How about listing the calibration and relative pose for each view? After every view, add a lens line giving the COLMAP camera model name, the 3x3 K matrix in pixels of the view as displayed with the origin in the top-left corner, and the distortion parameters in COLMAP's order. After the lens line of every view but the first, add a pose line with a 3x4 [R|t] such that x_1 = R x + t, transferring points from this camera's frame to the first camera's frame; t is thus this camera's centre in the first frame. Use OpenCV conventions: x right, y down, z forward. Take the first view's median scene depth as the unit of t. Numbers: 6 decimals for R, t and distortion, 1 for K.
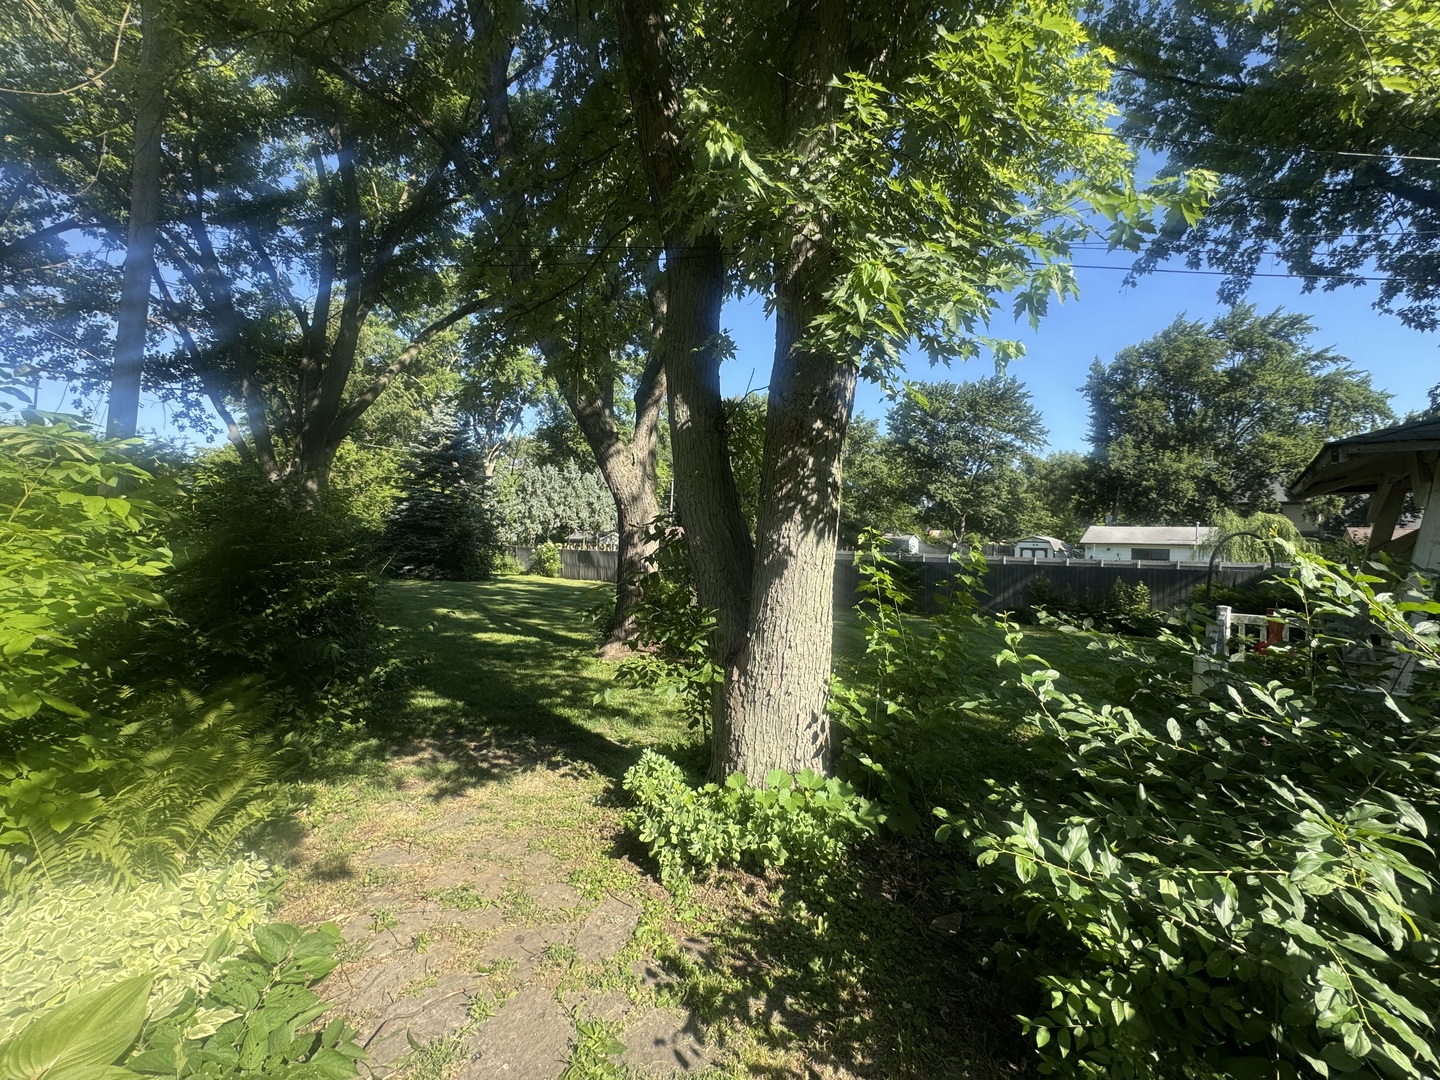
lens RADIAL K [[571.0, 0, 717.4], [0, 571.0, 540.4], [0, 0, 1]] dist [-0.000776, -0.000033]
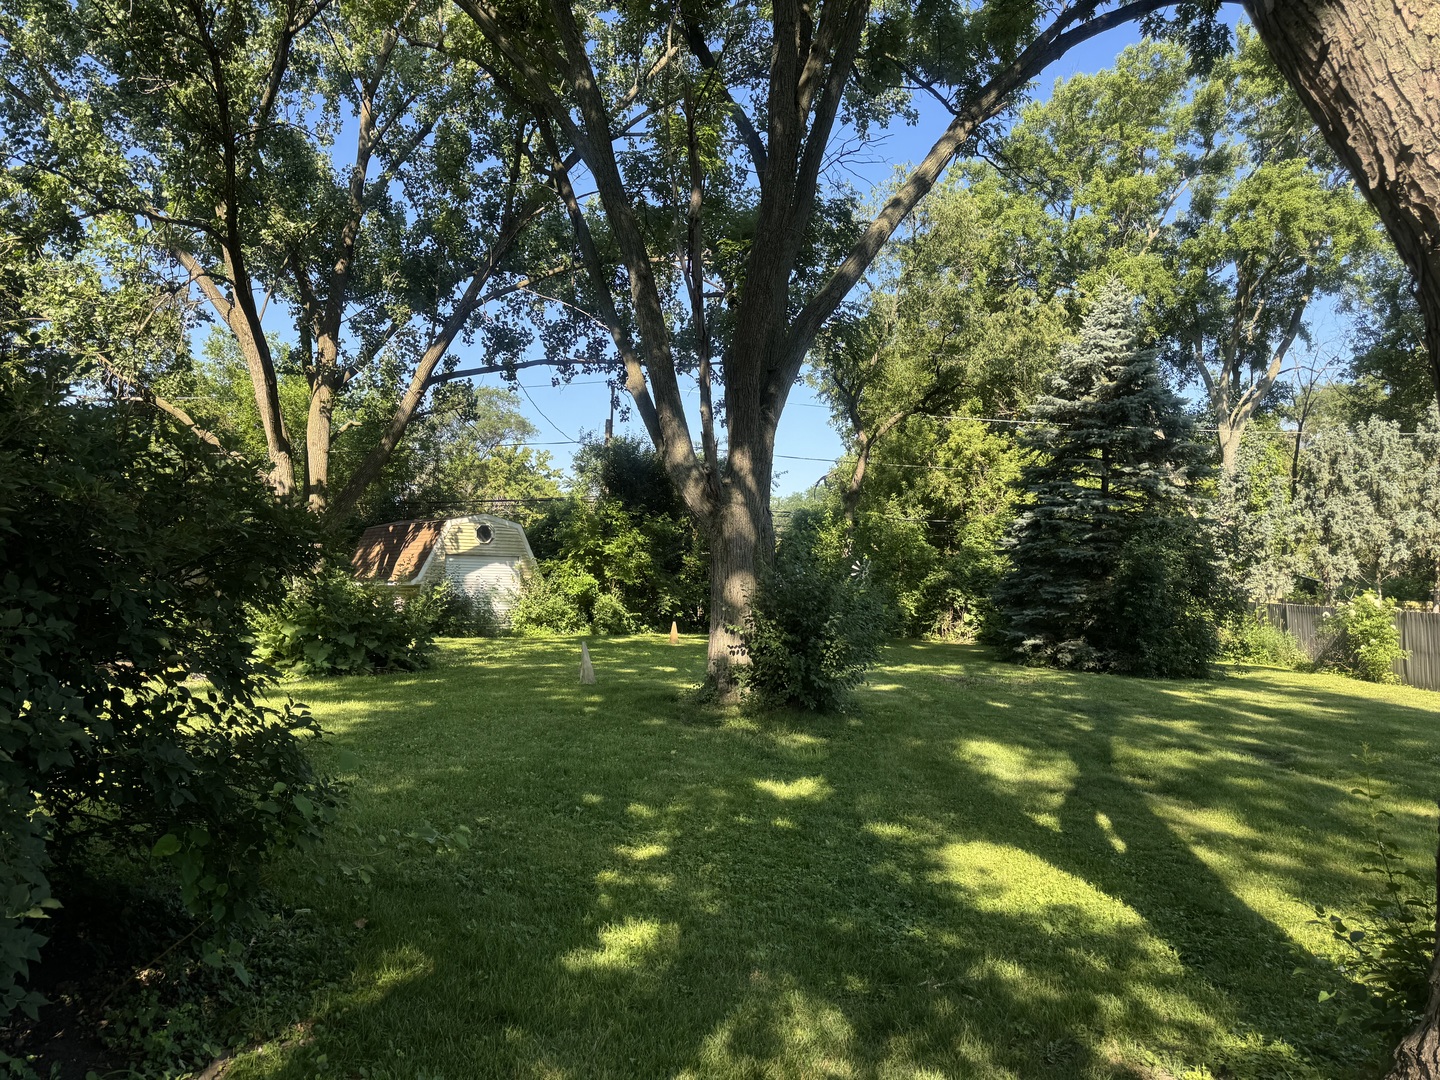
lens RADIAL K [[1011.6, 0, 711.7], [0, 1011.6, 540.7], [0, 0, 1]] dist [0.074085, -0.096083]
pose [[0.629864, -0.043273, -0.775499, -0.015609], [-0.004018, 0.998252, -0.058966, 0.008344], [0.776695, 0.040256, 0.628589, 0.141561]]
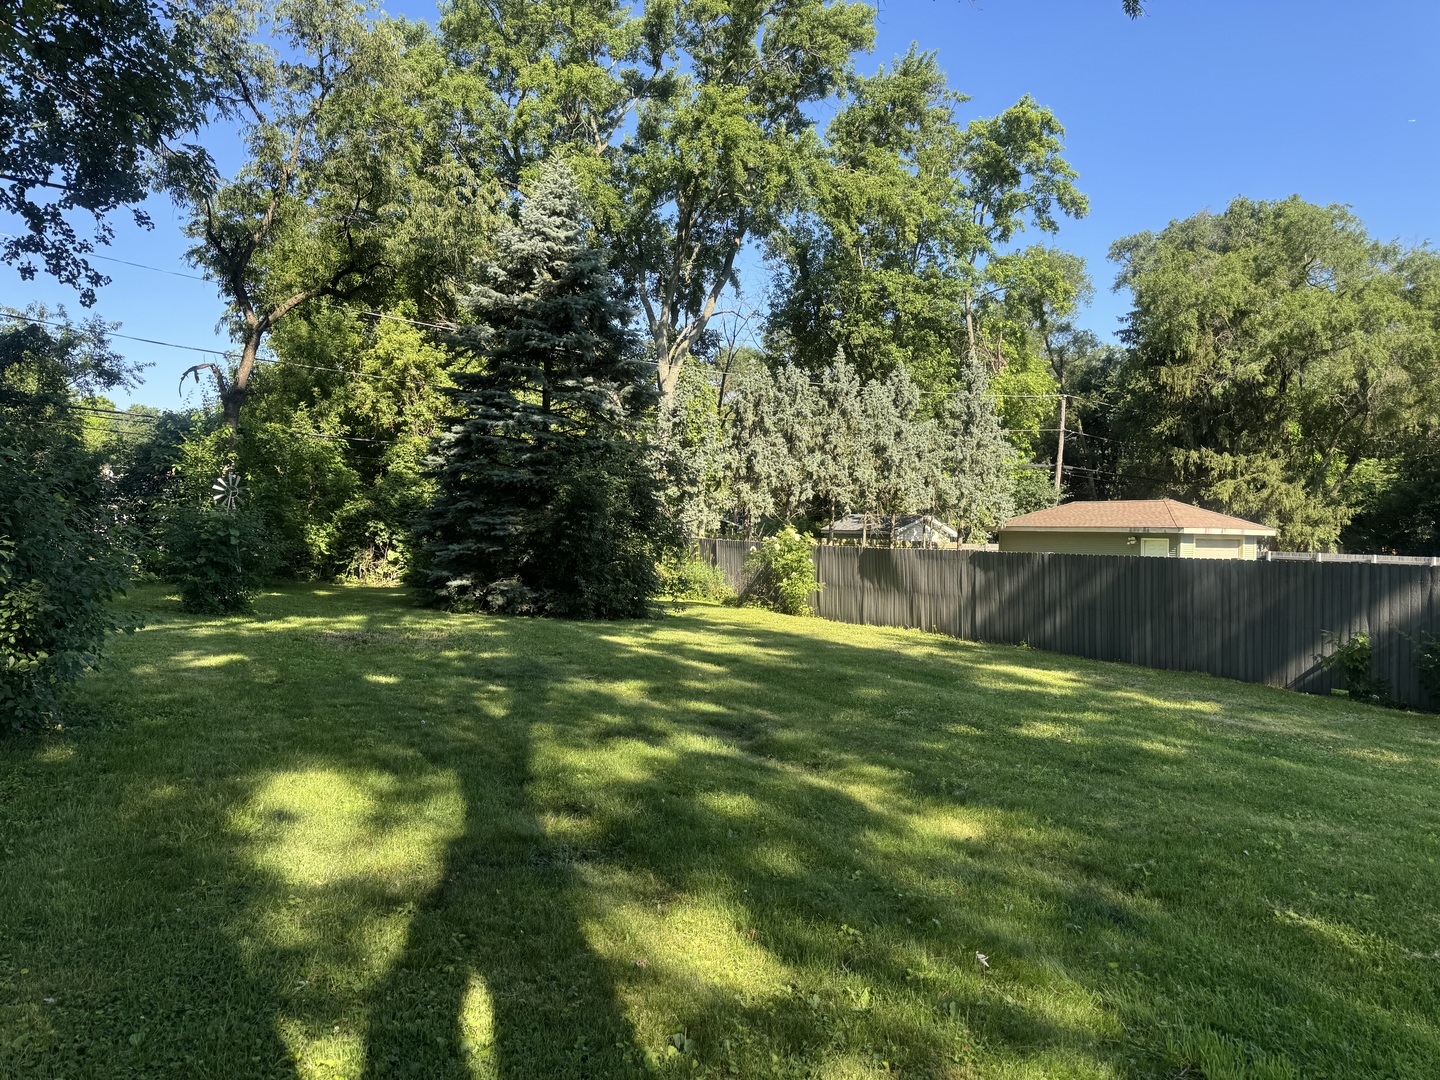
lens RADIAL K [[1011.6, 0, 726.0], [0, 1011.6, 544.7], [0, 0, 1]] dist [0.074085, -0.096083]
pose [[0.938753, 0.005821, -0.344542, -0.069983], [-0.006023, 0.999982, 0.000483, 0.012073], [0.344538, 0.001622, 0.938771, 0.243797]]
